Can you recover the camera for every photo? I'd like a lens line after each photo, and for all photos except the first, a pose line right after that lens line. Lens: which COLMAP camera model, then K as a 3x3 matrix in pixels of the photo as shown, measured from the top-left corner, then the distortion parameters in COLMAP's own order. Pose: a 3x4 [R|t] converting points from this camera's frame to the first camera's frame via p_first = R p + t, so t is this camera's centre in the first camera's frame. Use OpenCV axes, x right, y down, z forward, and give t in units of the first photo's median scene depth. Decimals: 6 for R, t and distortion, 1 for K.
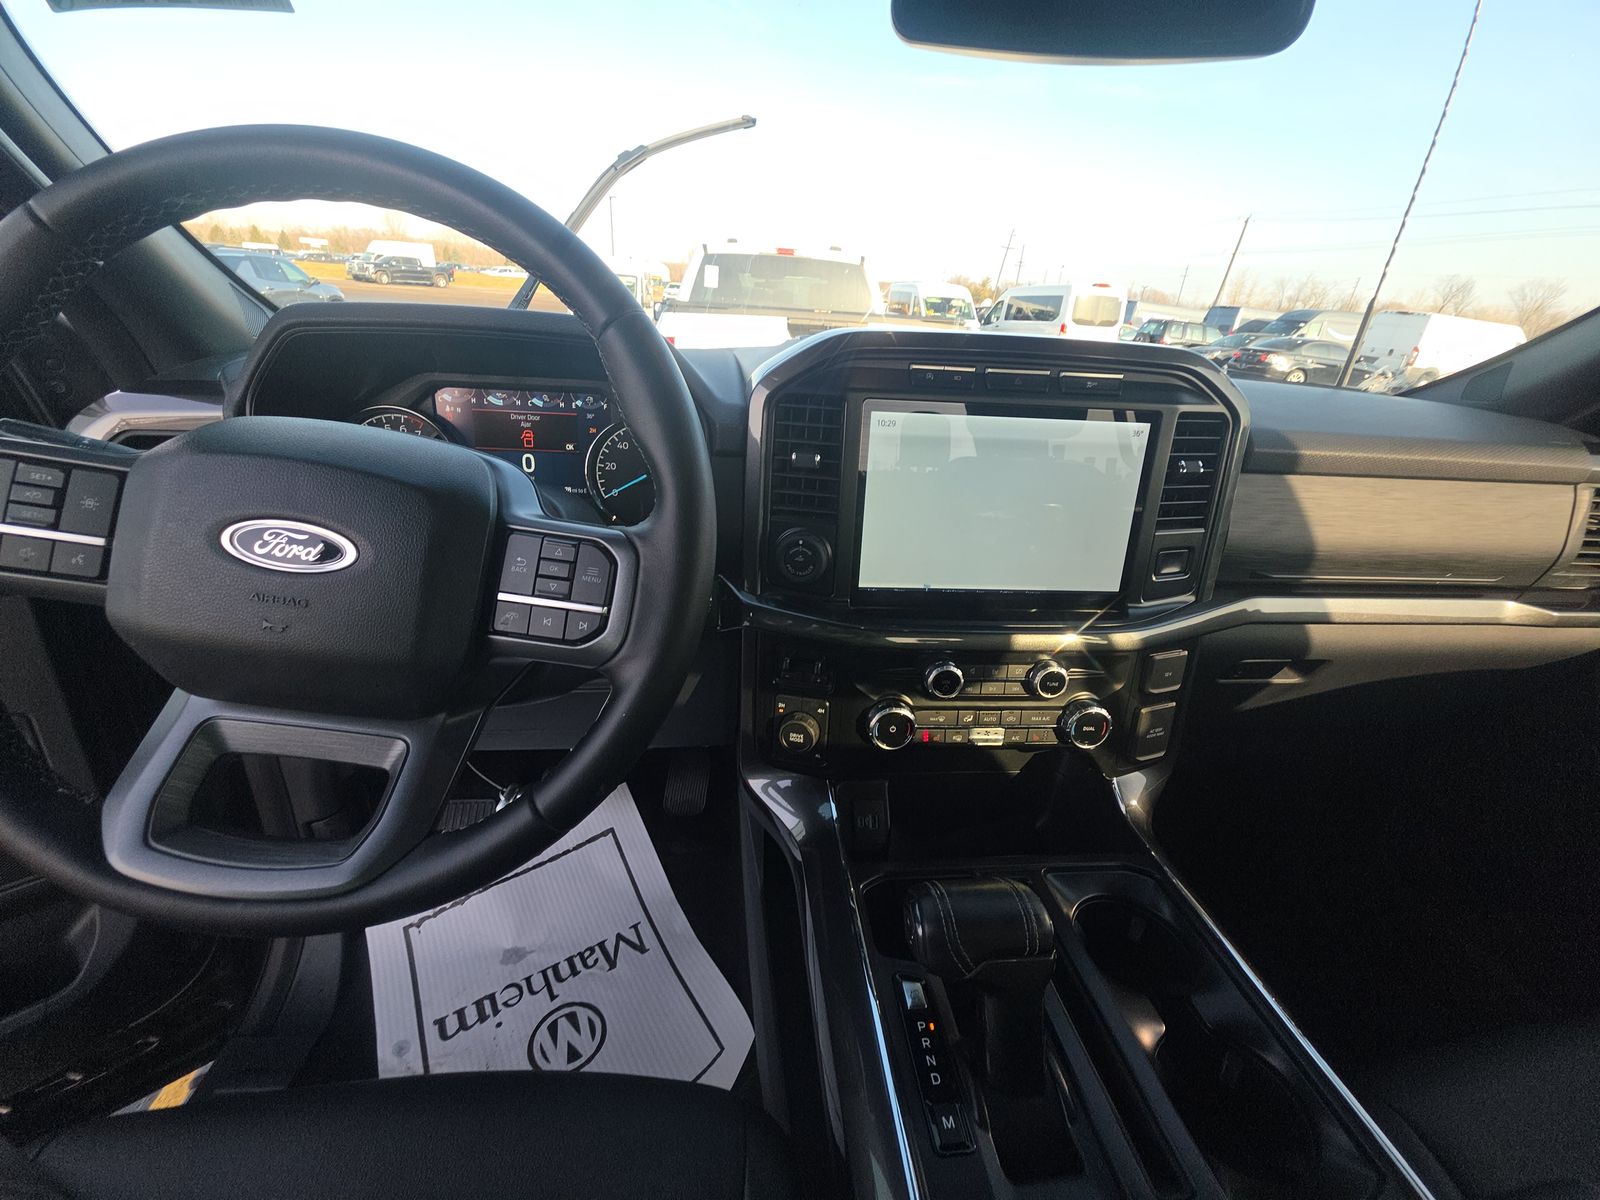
lens RADIAL K [[627.8, 0, 800.0], [0, 627.8, 600.0], [0, 0, 1]] dist [0.015511, -0.008765]
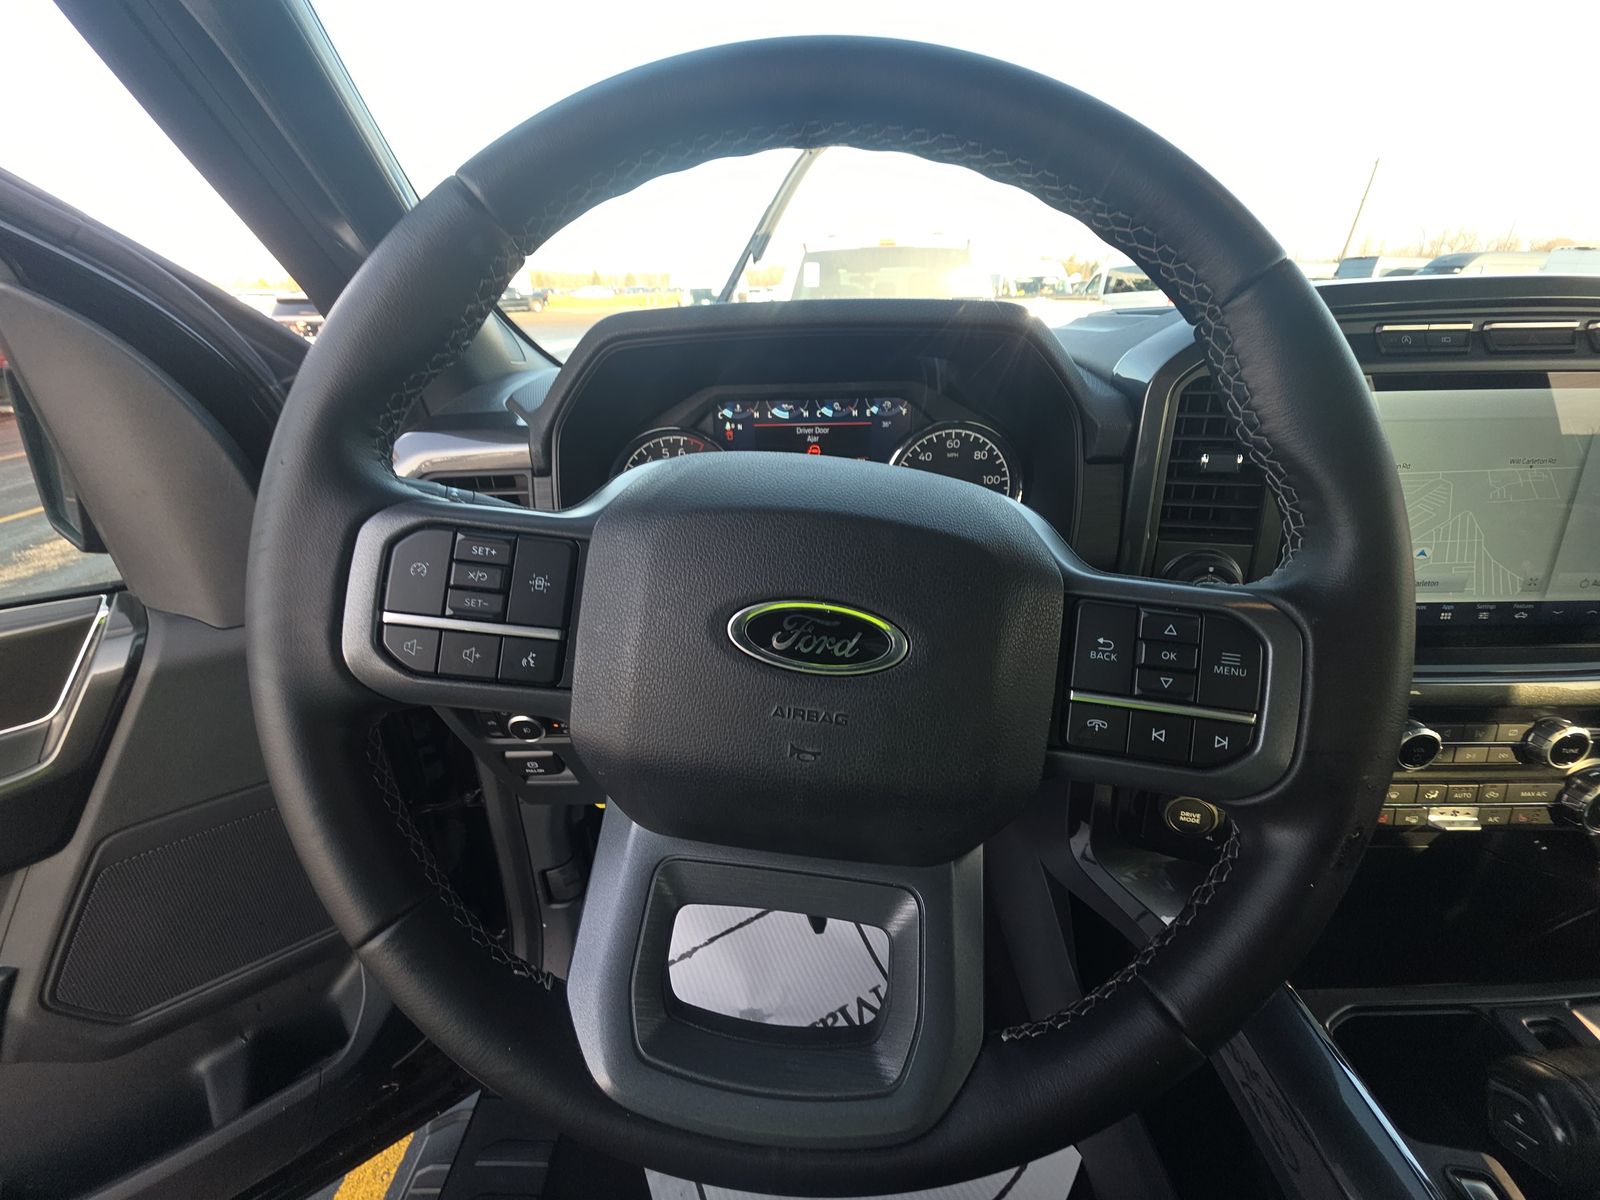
lens RADIAL K [[627.8, 0, 800.0], [0, 627.8, 600.0], [0, 0, 1]] dist [0.015511, -0.008765]
pose [[0.991329, -0.027188, -0.128557, -0.368458], [0.027647, 0.999616, 0.001790, -0.064247], [0.128459, -0.005329, 0.991701, 0.154827]]
